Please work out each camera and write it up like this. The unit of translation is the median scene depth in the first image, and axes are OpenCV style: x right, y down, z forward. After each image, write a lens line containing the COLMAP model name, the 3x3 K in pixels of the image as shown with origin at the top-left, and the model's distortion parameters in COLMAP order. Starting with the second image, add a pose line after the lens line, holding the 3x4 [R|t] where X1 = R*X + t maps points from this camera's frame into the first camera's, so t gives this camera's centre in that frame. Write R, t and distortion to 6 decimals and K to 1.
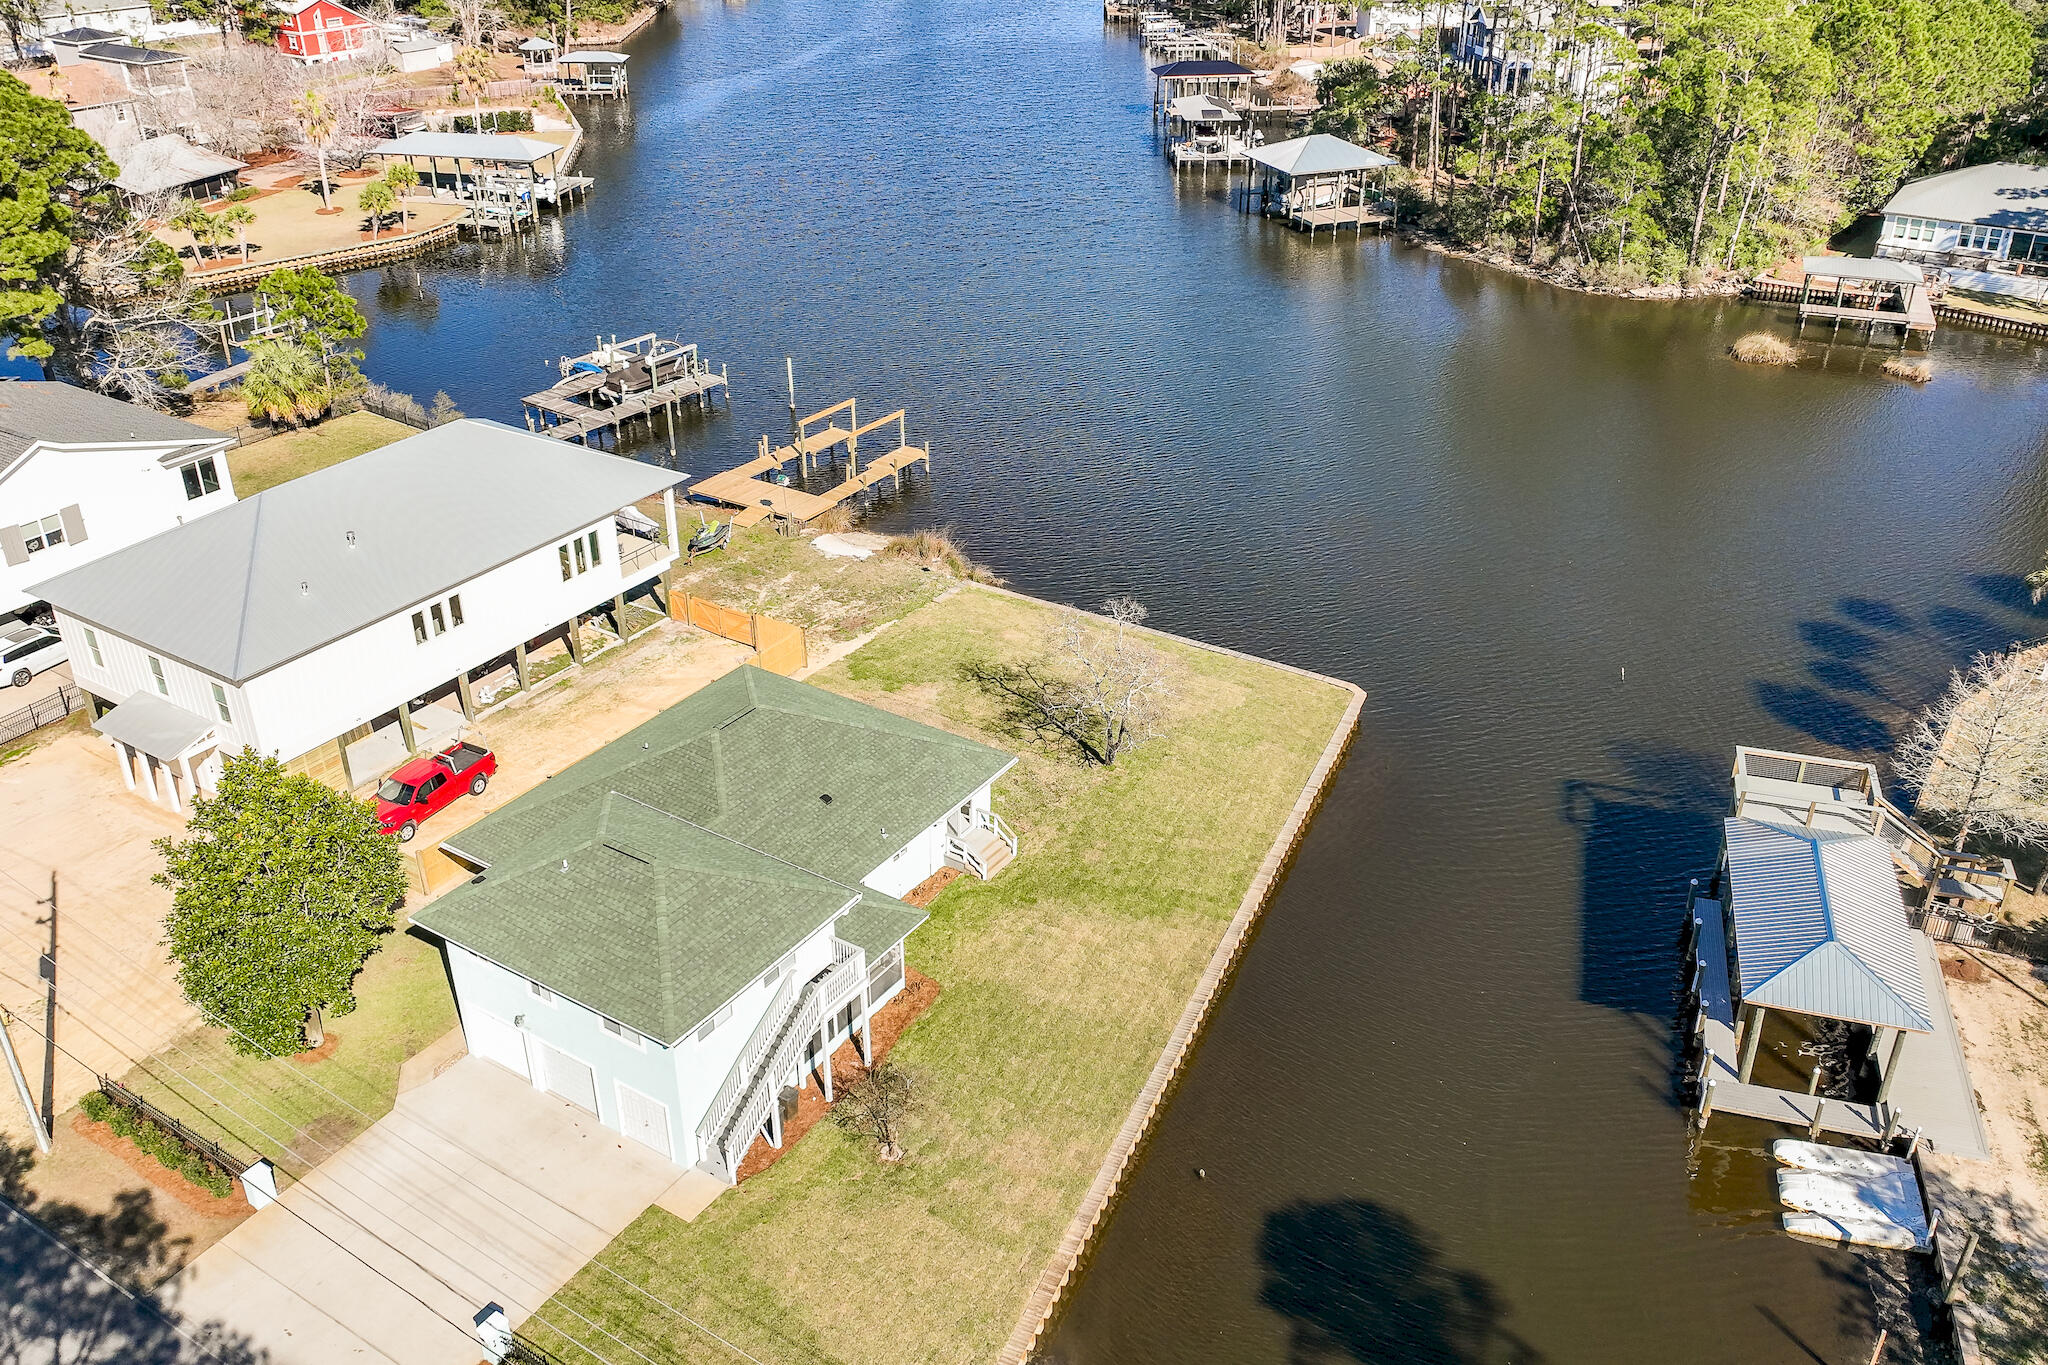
lens RADIAL K [[1702.2, 0, 1024.0], [0, 1702.2, 682.5], [0, 0, 1]] dist [0.005323, -0.003208]
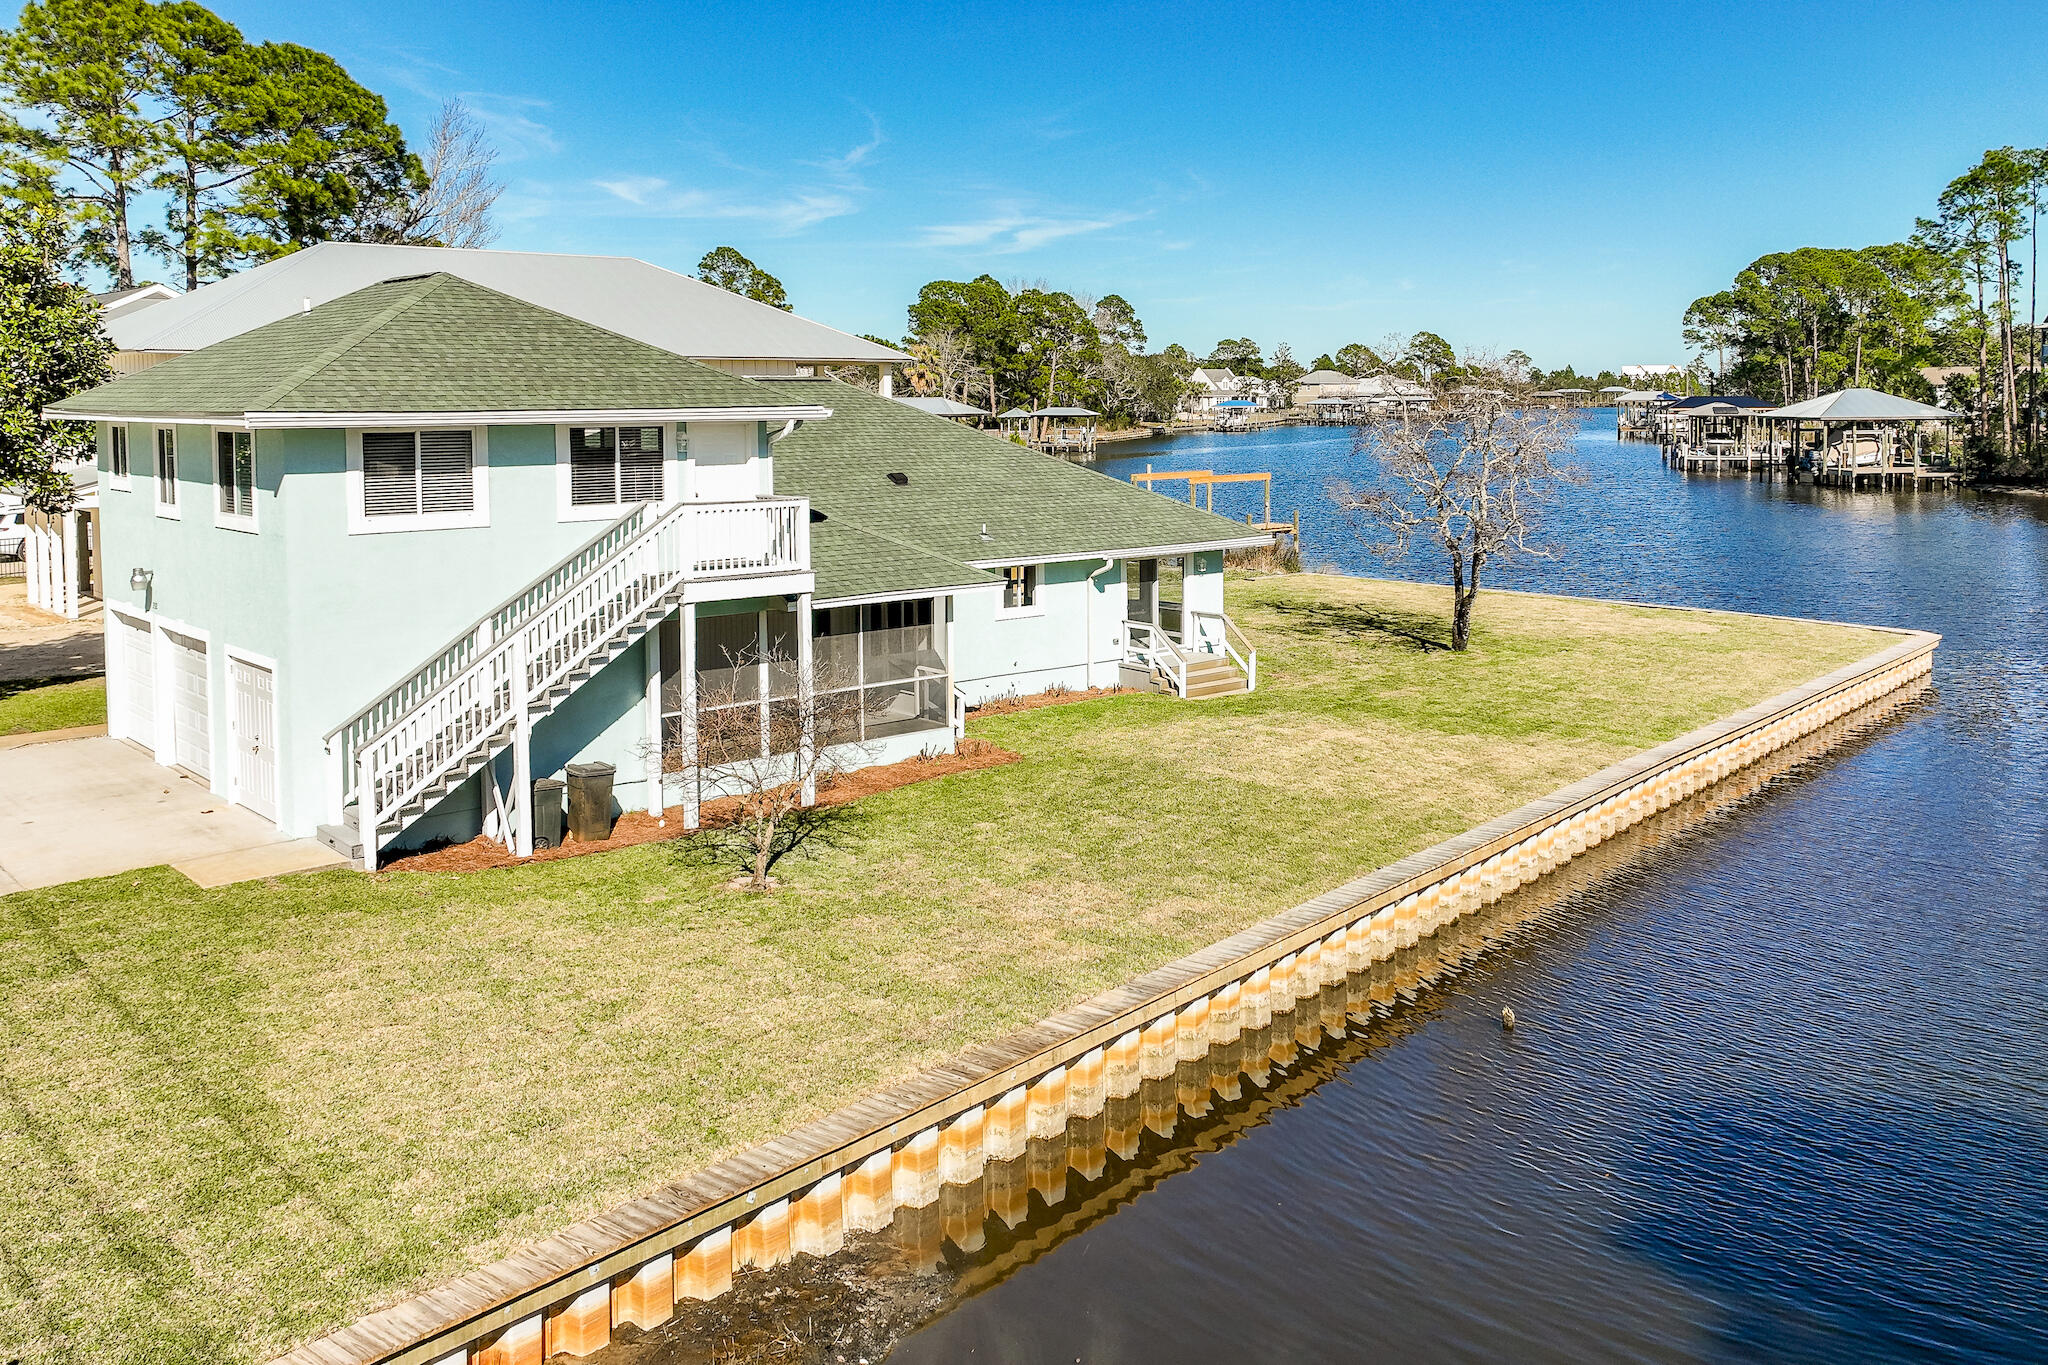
lens RADIAL K [[1757.6, 0, 1130.1], [0, 1757.6, 498.0], [0, 0, 1]] dist [0.006239, 0.001286]
pose [[0.969955, 0.017791, -0.242632, 0.077116], [-0.119807, 0.902937, -0.412737, 0.236188], [0.211739, 0.429405, 0.877940, 0.391015]]
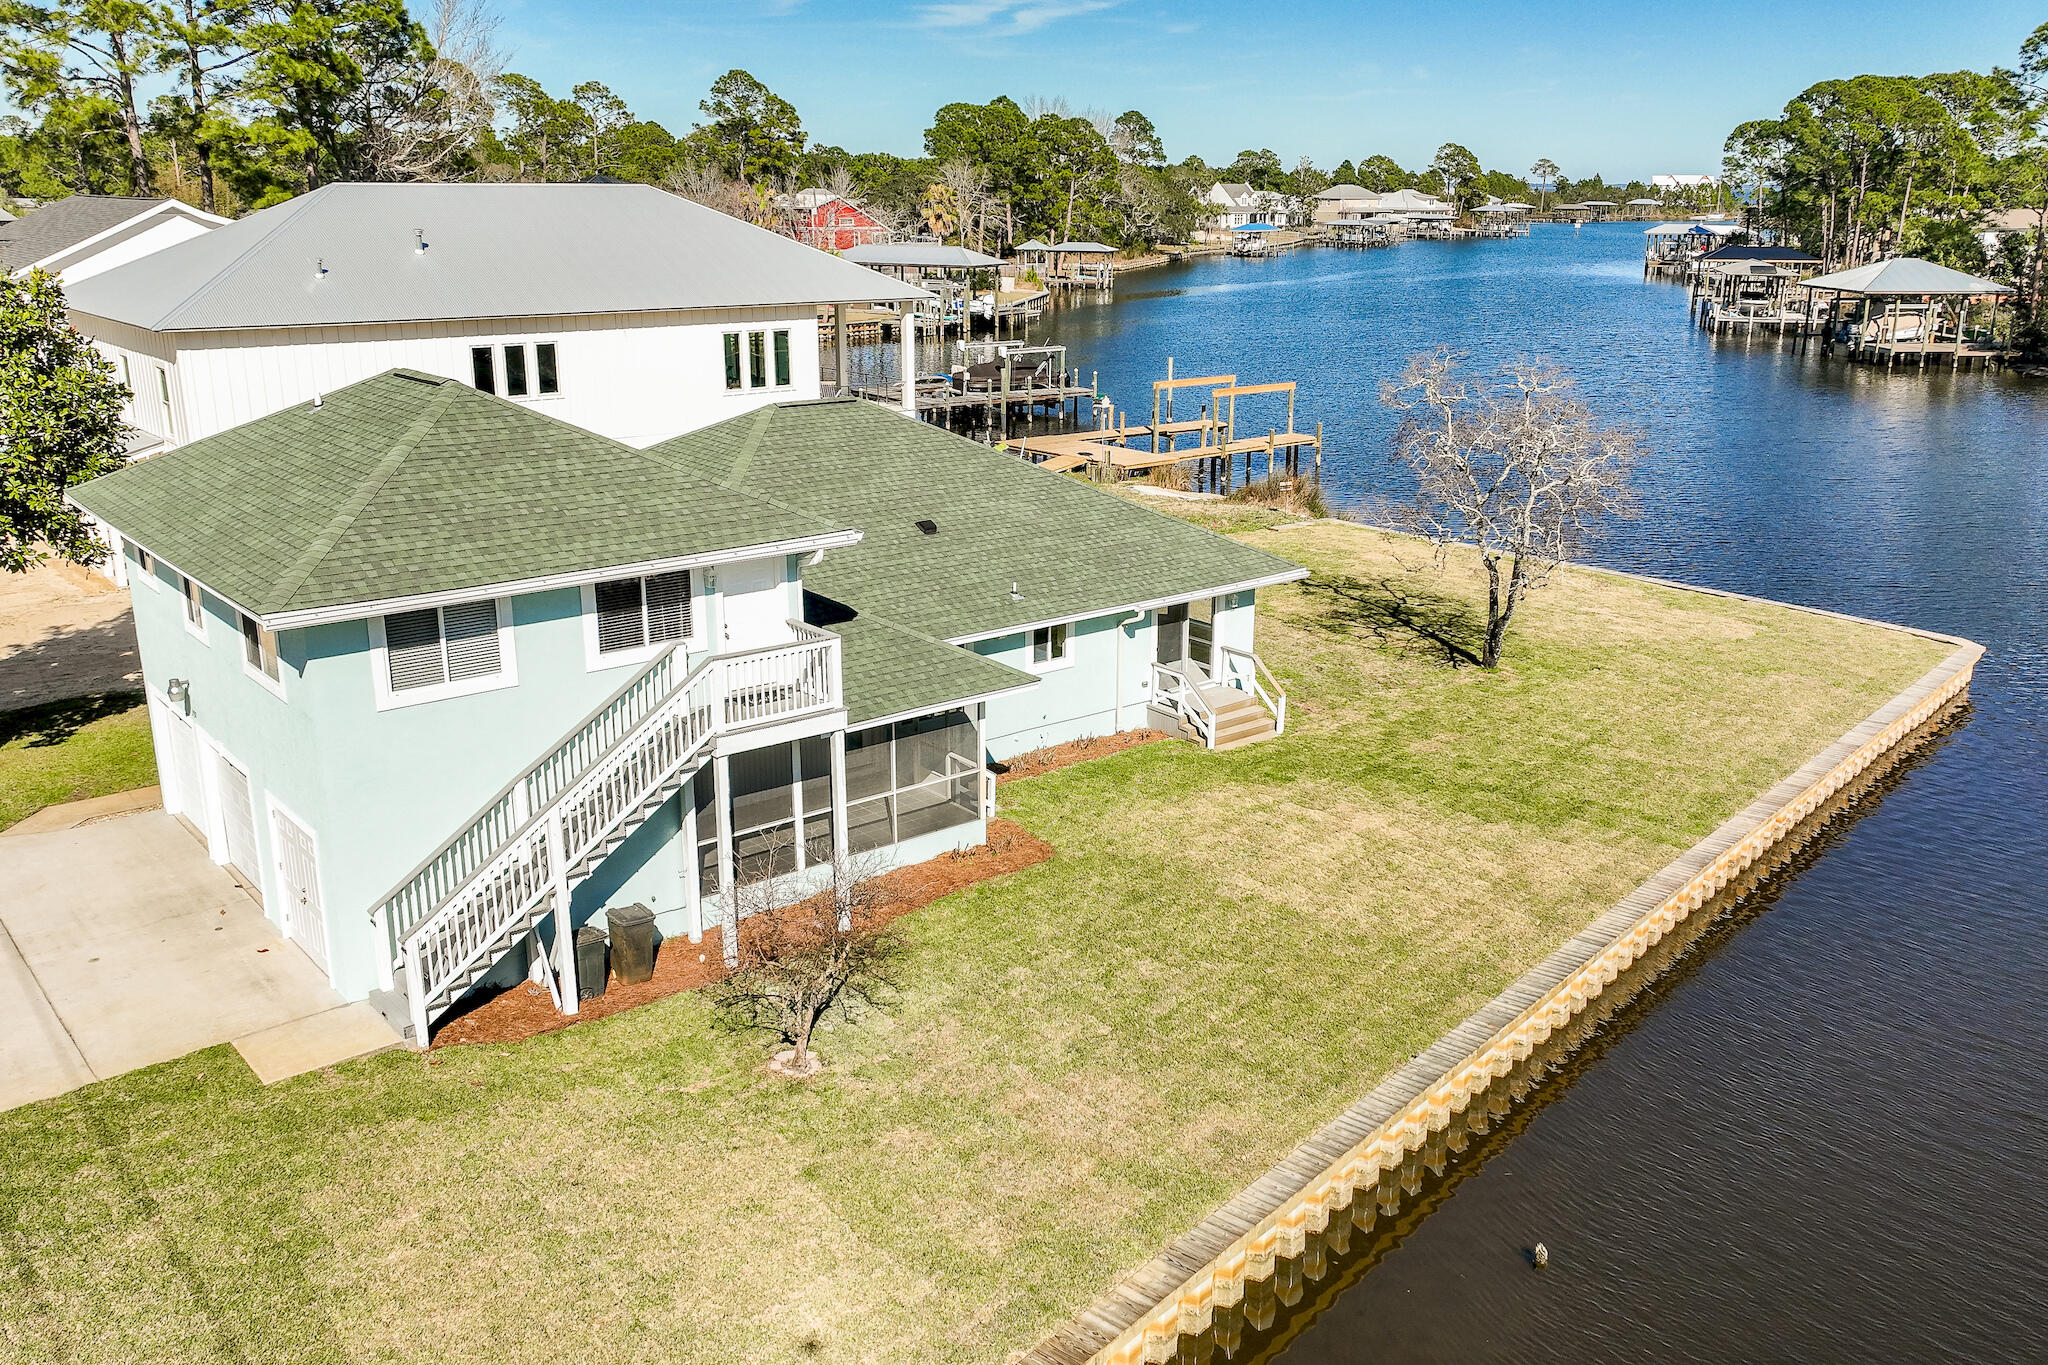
lens RADIAL K [[1702.0, 0, 1061.8], [0, 1702.0, 681.3], [0, 0, 1]] dist [0.007316, -0.002892]
pose [[0.957378, 0.092958, -0.273469, 0.062679], [-0.150267, 0.968876, -0.196723, 0.169297], [0.246671, 0.229432, 0.941549, 0.387561]]
